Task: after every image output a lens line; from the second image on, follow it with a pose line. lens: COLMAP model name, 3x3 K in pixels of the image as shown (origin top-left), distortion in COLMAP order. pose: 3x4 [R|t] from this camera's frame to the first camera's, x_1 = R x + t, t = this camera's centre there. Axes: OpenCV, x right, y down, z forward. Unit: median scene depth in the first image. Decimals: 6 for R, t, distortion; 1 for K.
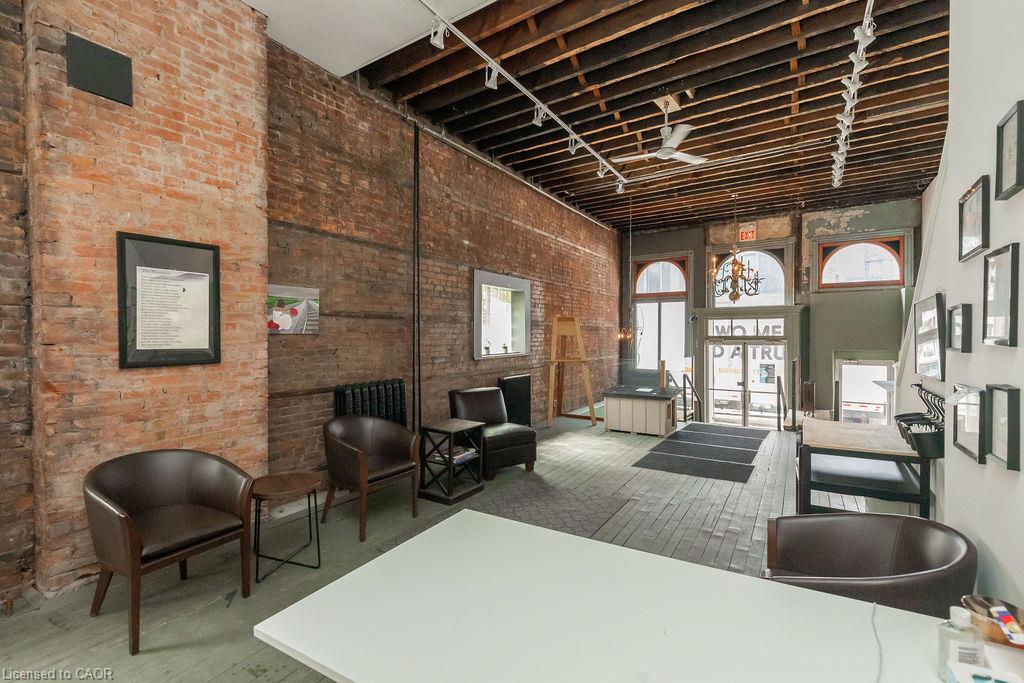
lens RADIAL K [[475.0, 0, 528.5], [0, 475.0, 339.7], [0, 0, 1]] dist [0.012407, 0.000097]
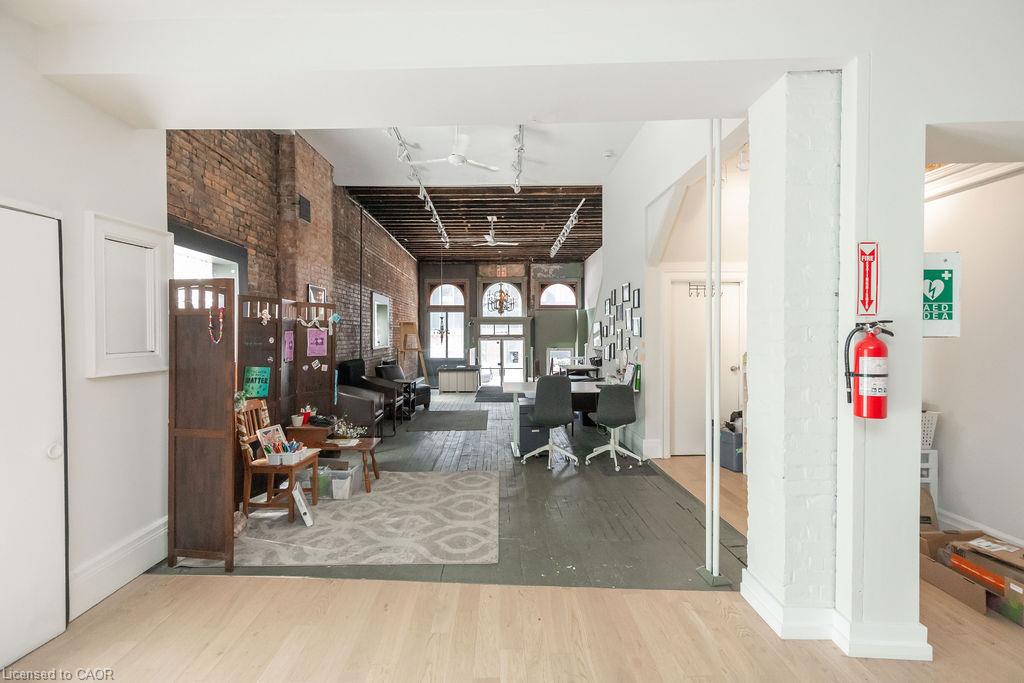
lens RADIAL K [[470.1, 0, 512.0], [0, 470.1, 341.5], [0, 0, 1]] dist [-0.022790, 0.001551]
pose [[0.846591, -0.007630, 0.532189, -0.385752], [0.005691, 0.999970, 0.005284, 0.006965], [-0.532213, -0.001445, 0.846609, -0.398008]]
